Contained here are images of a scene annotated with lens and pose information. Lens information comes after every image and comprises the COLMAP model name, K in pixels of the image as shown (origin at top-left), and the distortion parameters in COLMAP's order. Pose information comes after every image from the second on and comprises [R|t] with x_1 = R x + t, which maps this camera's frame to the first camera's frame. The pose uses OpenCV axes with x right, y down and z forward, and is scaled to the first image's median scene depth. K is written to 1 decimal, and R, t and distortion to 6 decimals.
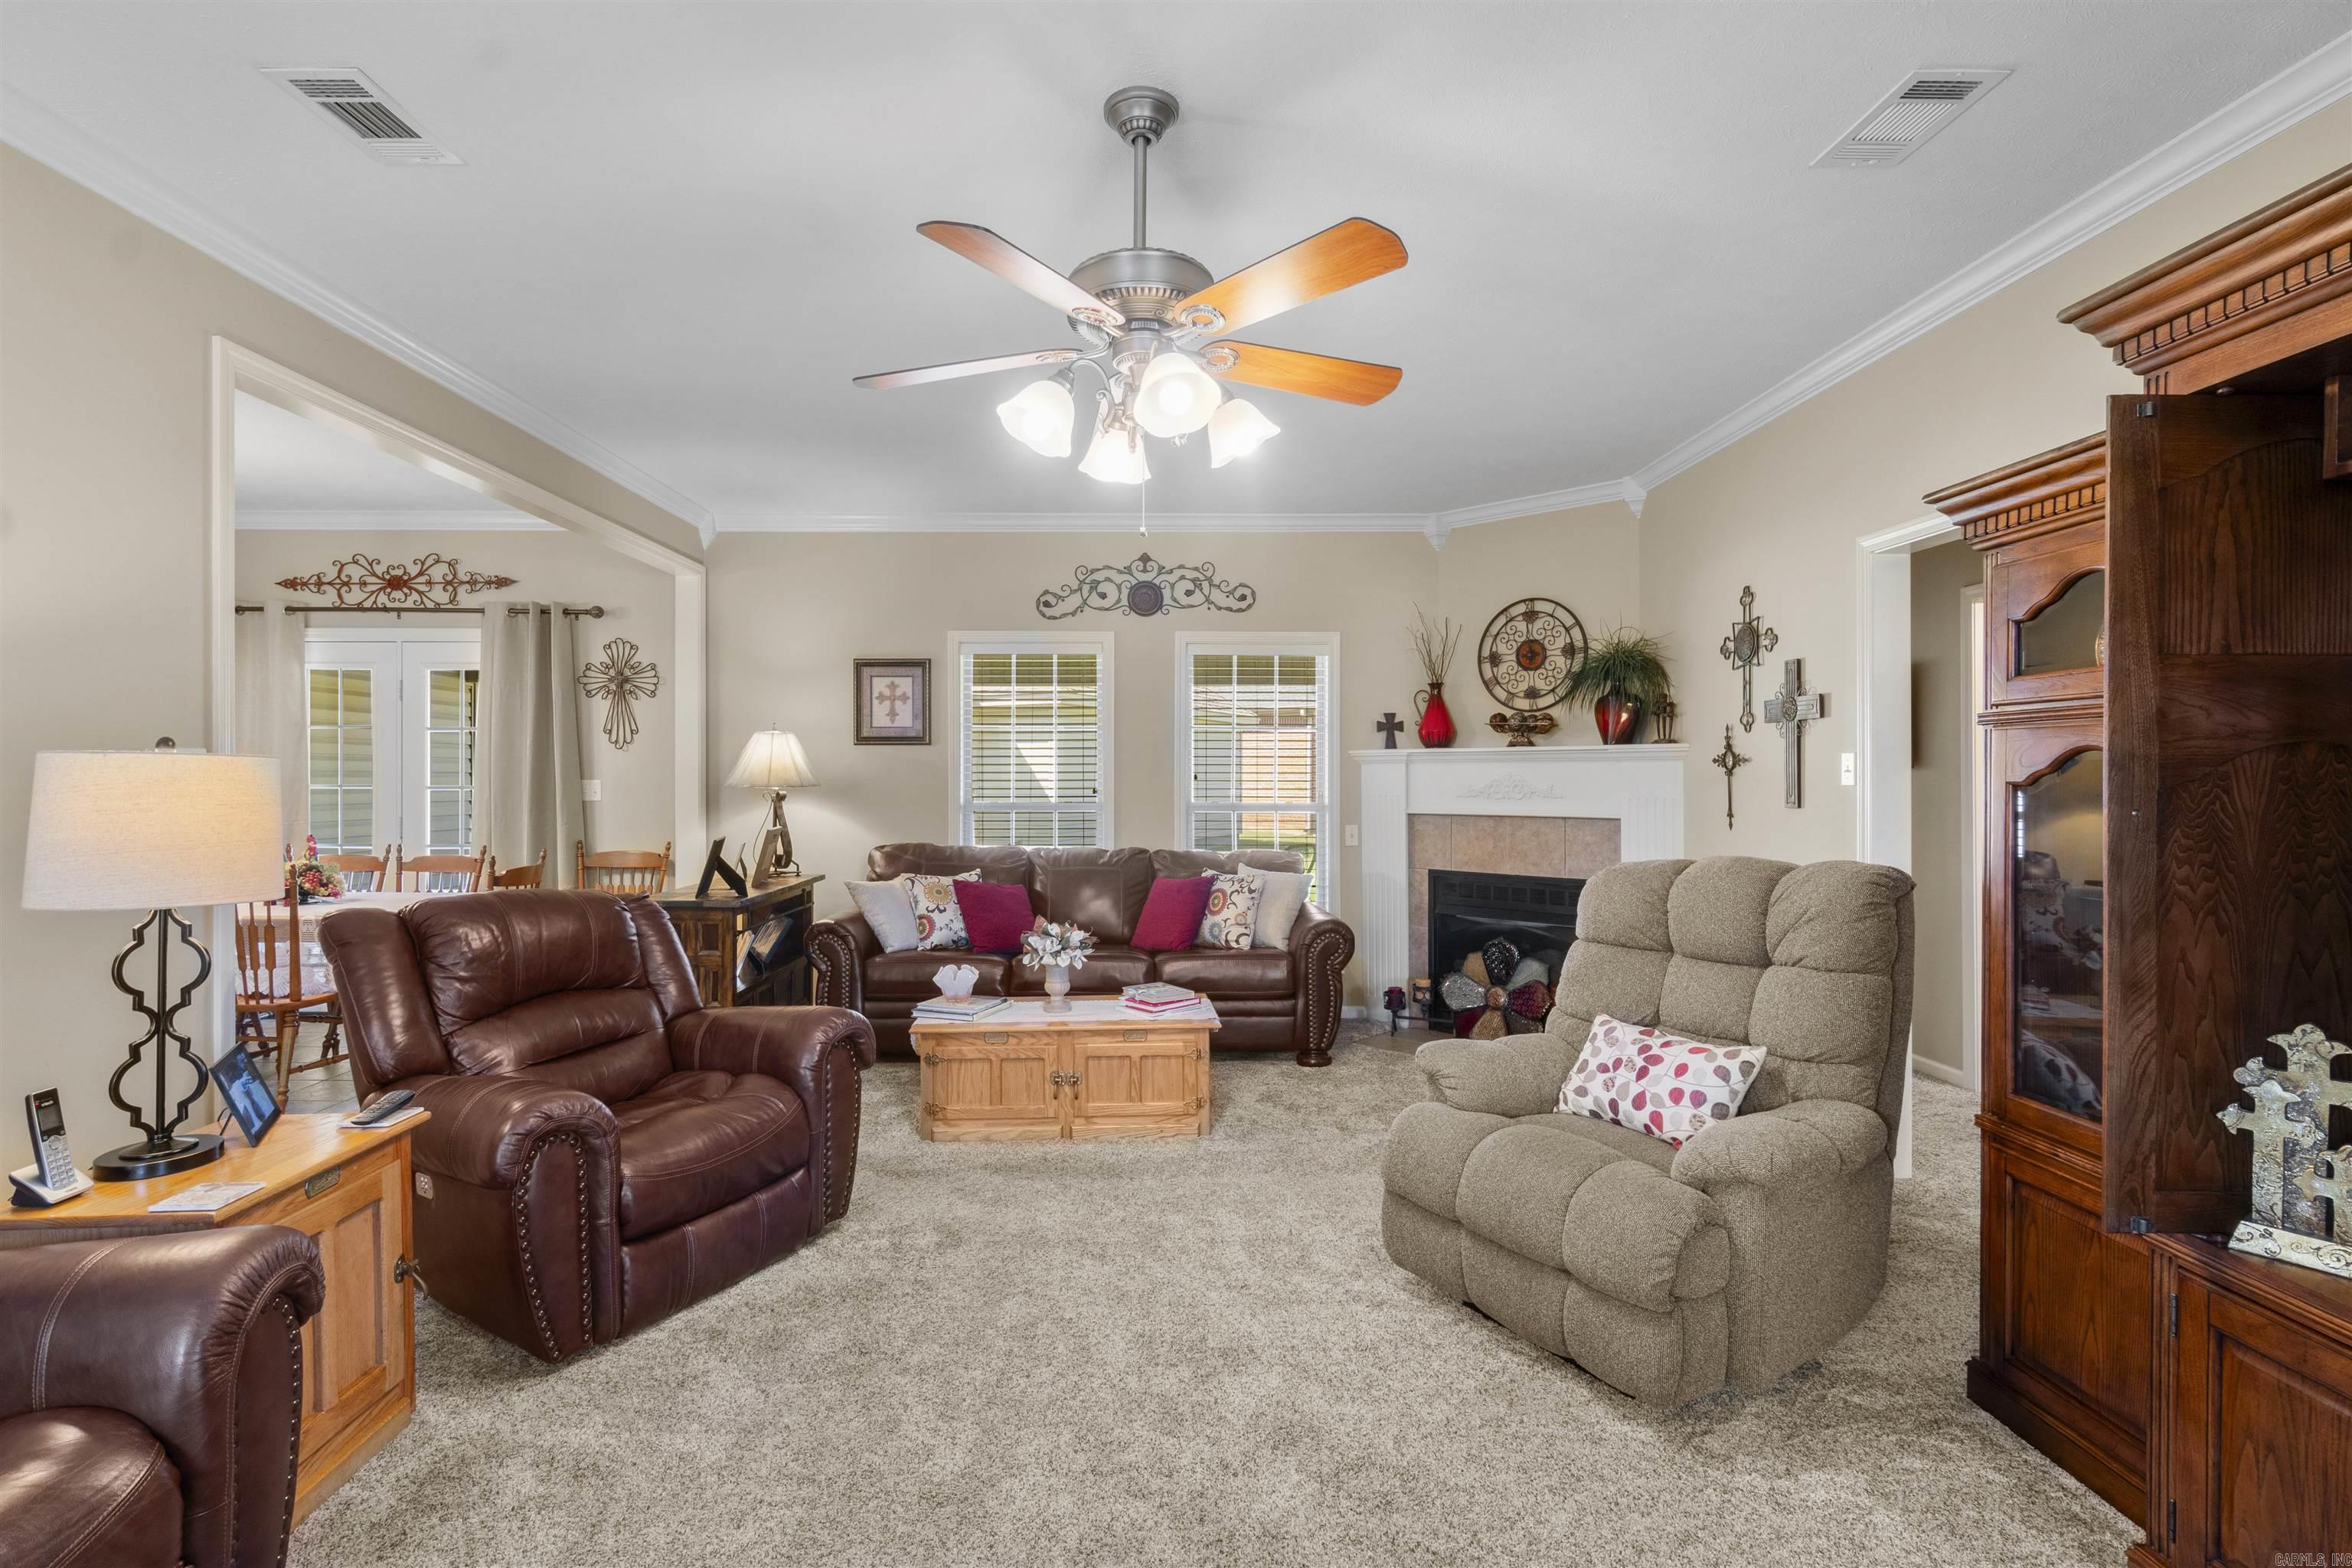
lens RADIAL K [[1101.6, 0, 1169.4], [0, 1101.6, 782.0], [0, 0, 1]] dist [-0.010863, -0.000557]
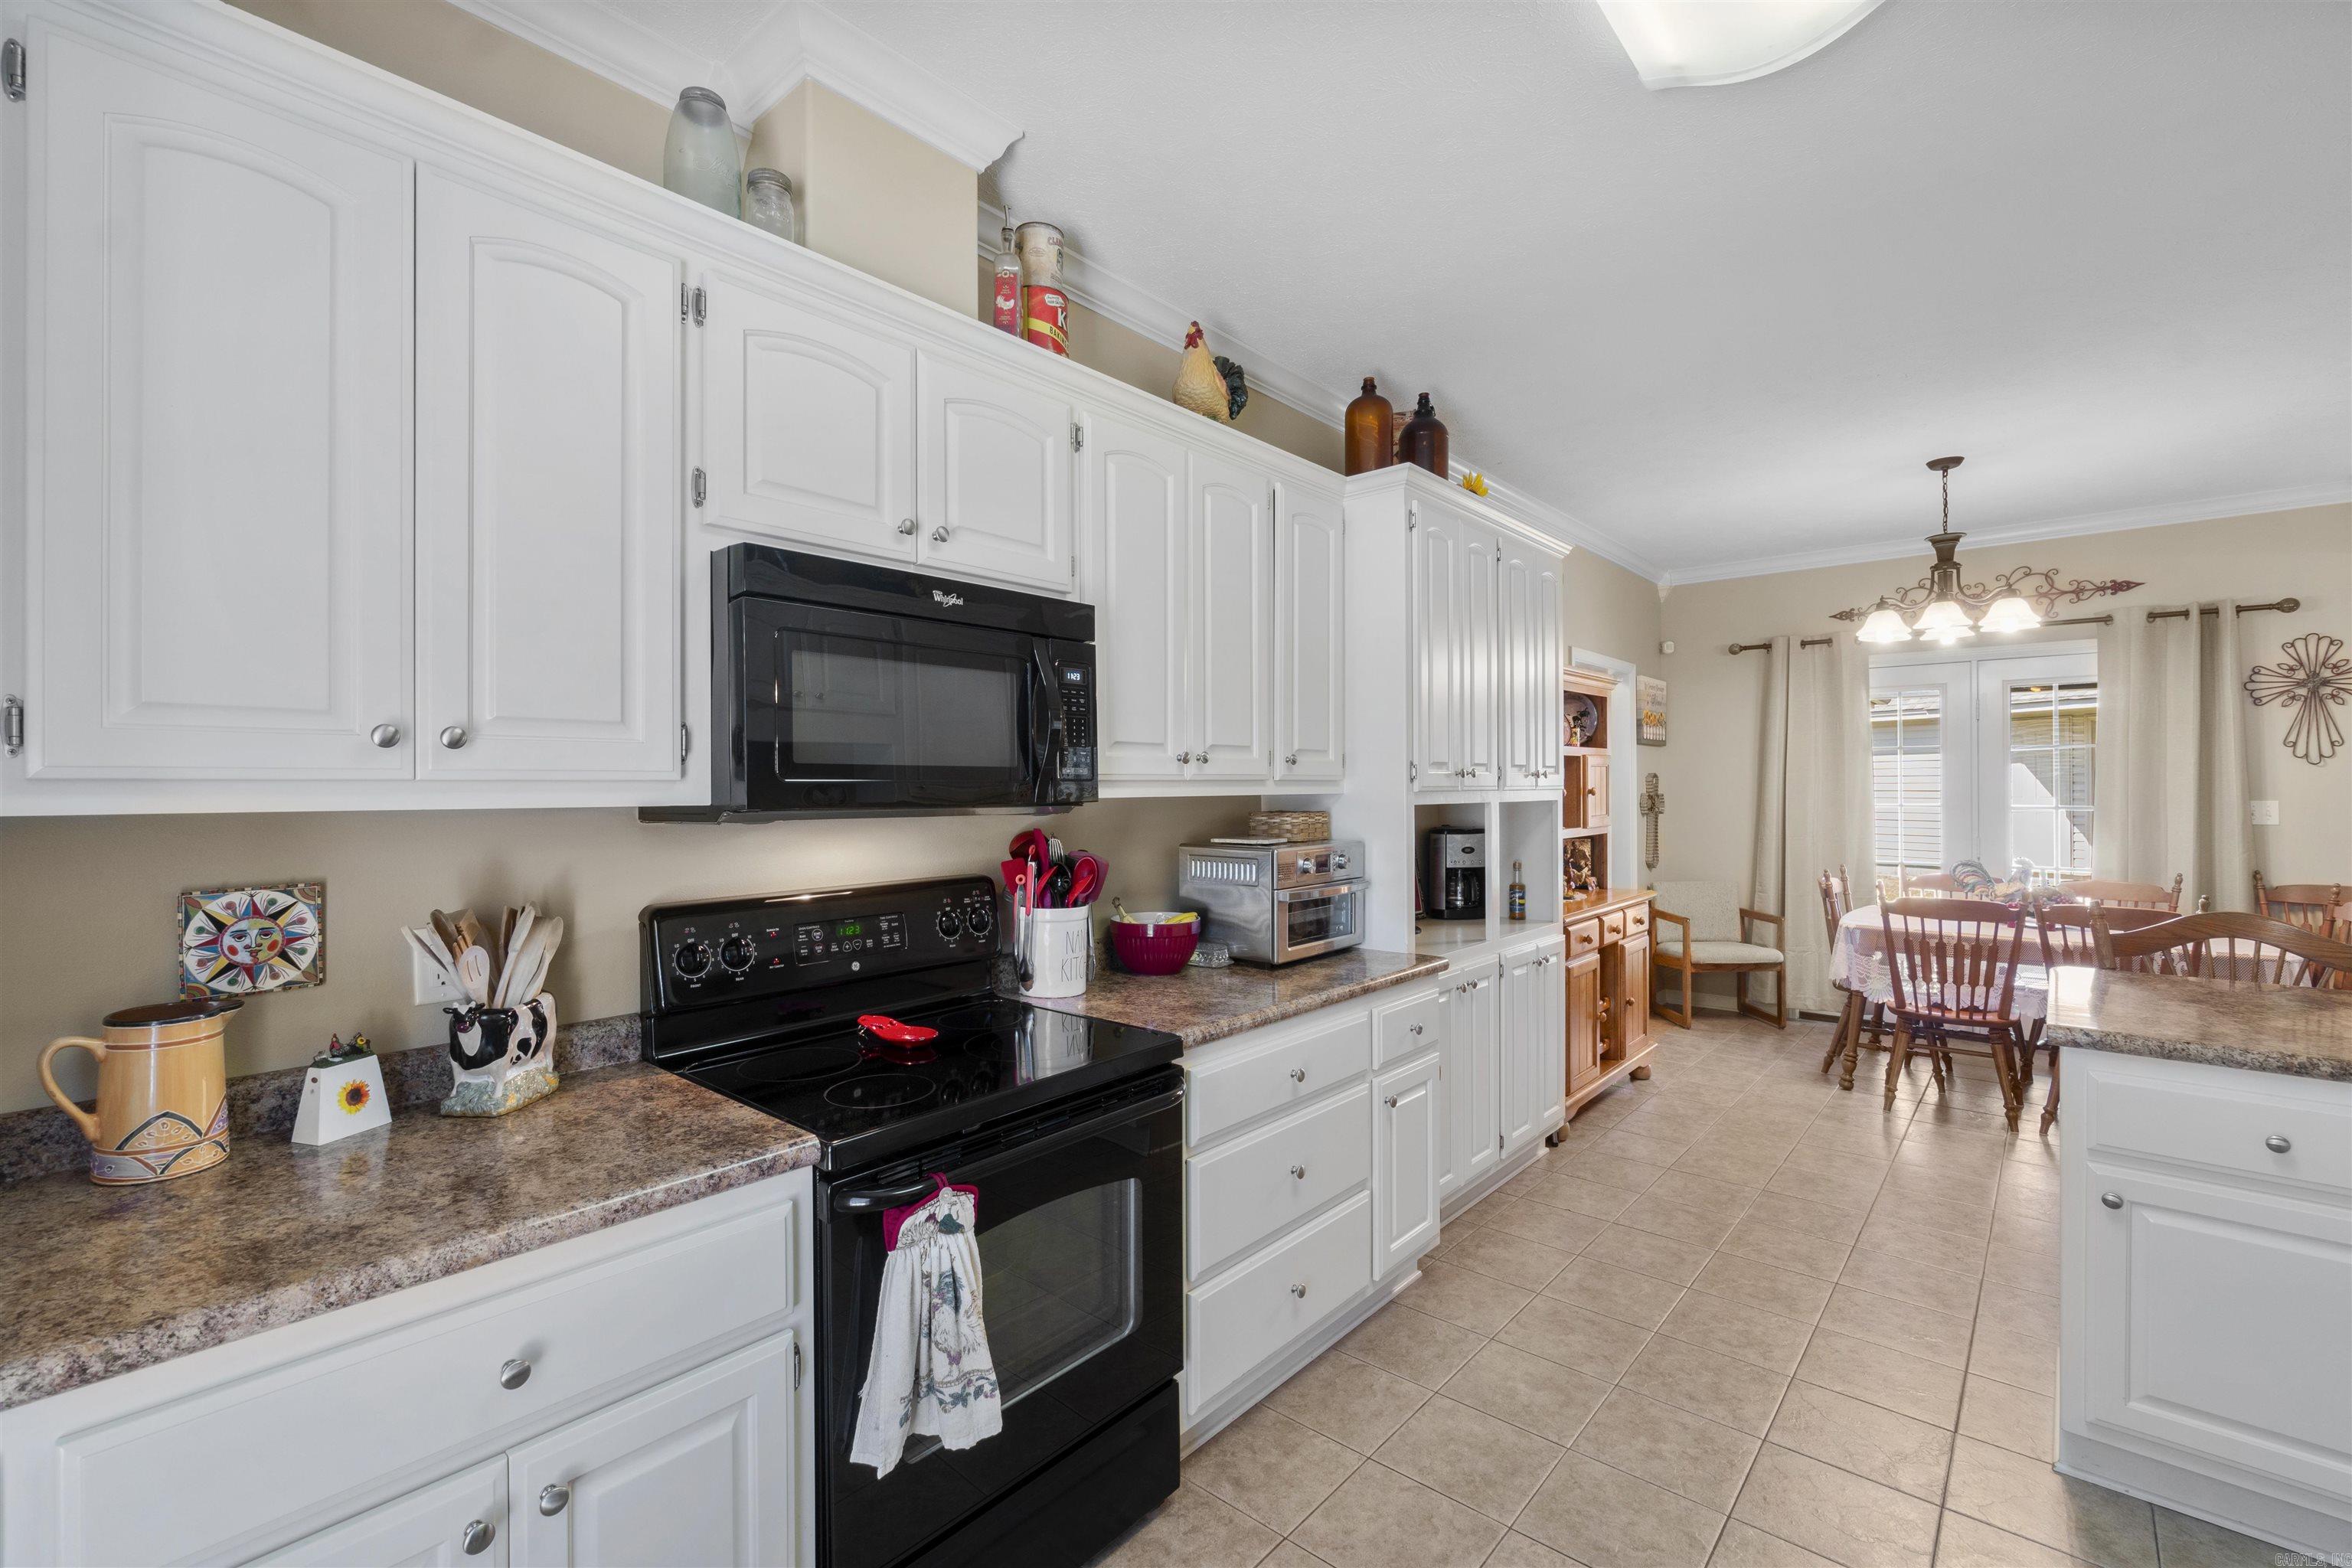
lens RADIAL K [[1015.3, 0, 1160.4], [0, 1015.3, 788.6], [0, 0, 1]] dist [-0.004567, 0.001406]
pose [[0.723469, -0.003002, -0.690351, -0.606247], [0.003989, 0.999992, -0.000169, -0.014704], [0.690346, -0.002632, 0.723475, -0.176371]]
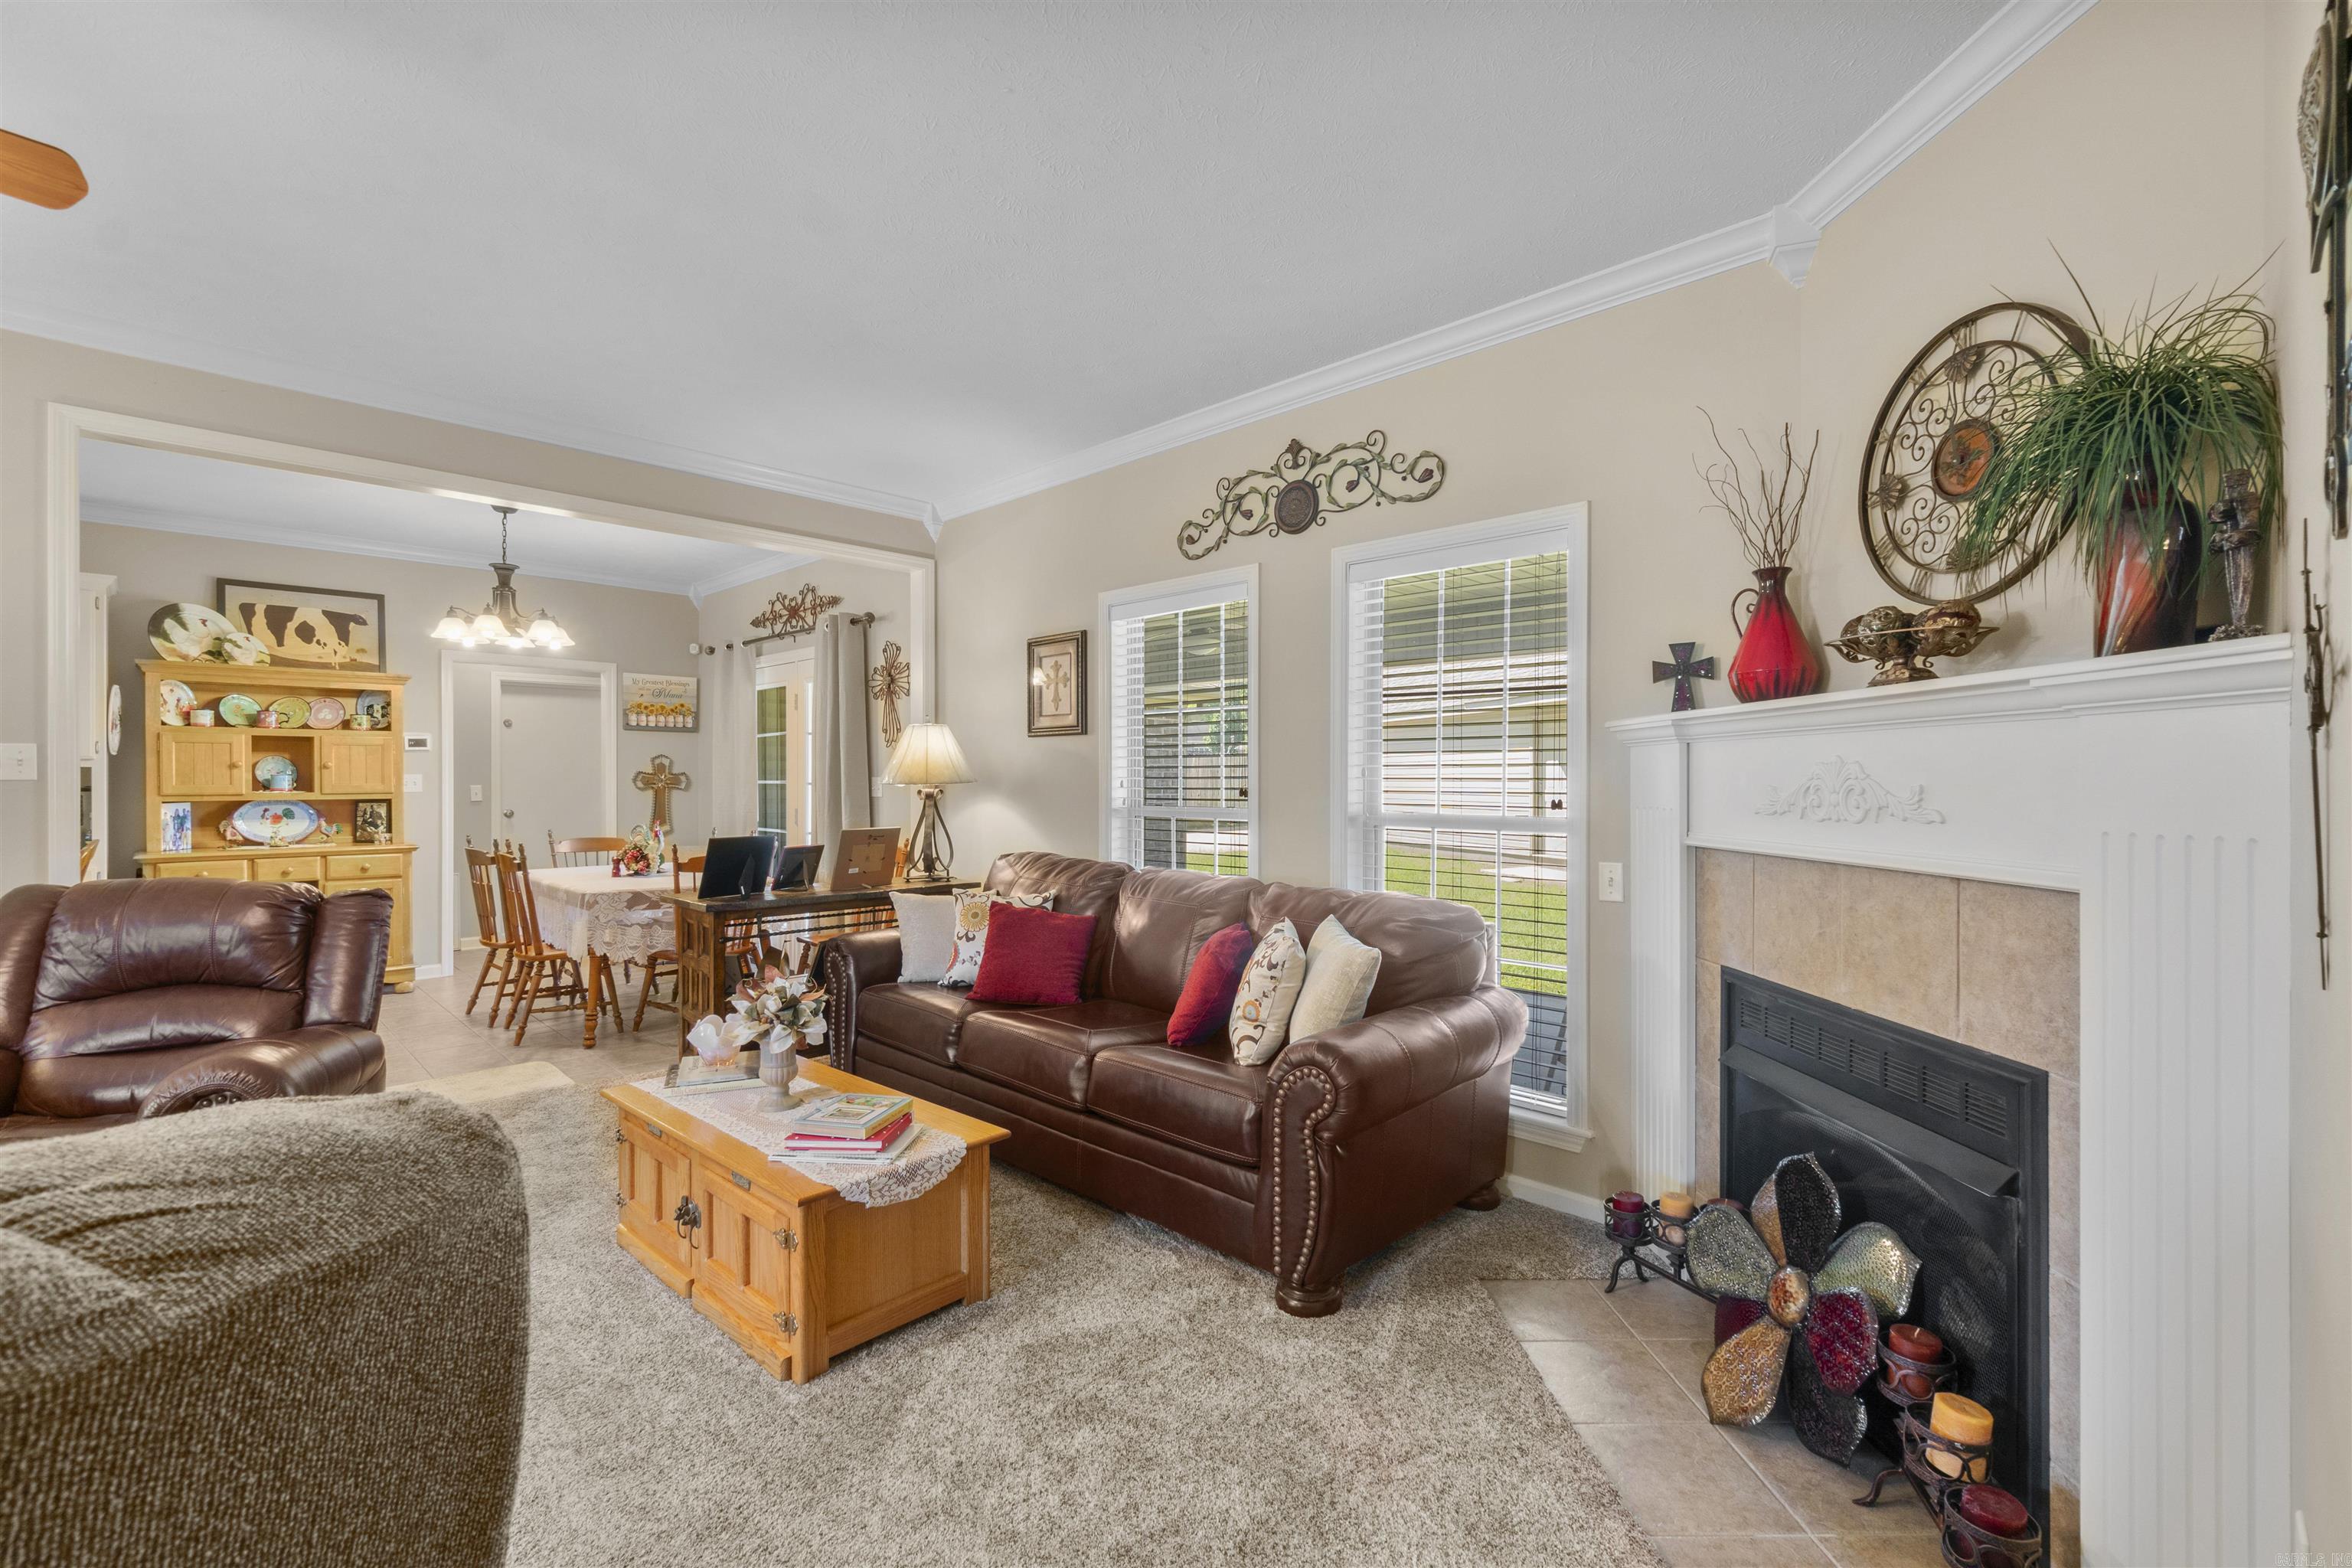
lens RADIAL K [[1015.3, 0, 1171.5], [0, 1015.3, 787.4], [0, 0, 1]] dist [-0.004567, 0.001406]
pose [[0.703909, 0.006594, -0.710260, 0.370383], [-0.003391, 0.999977, 0.005923, 0.001205], [0.710282, -0.001761, 0.703915, 0.515155]]
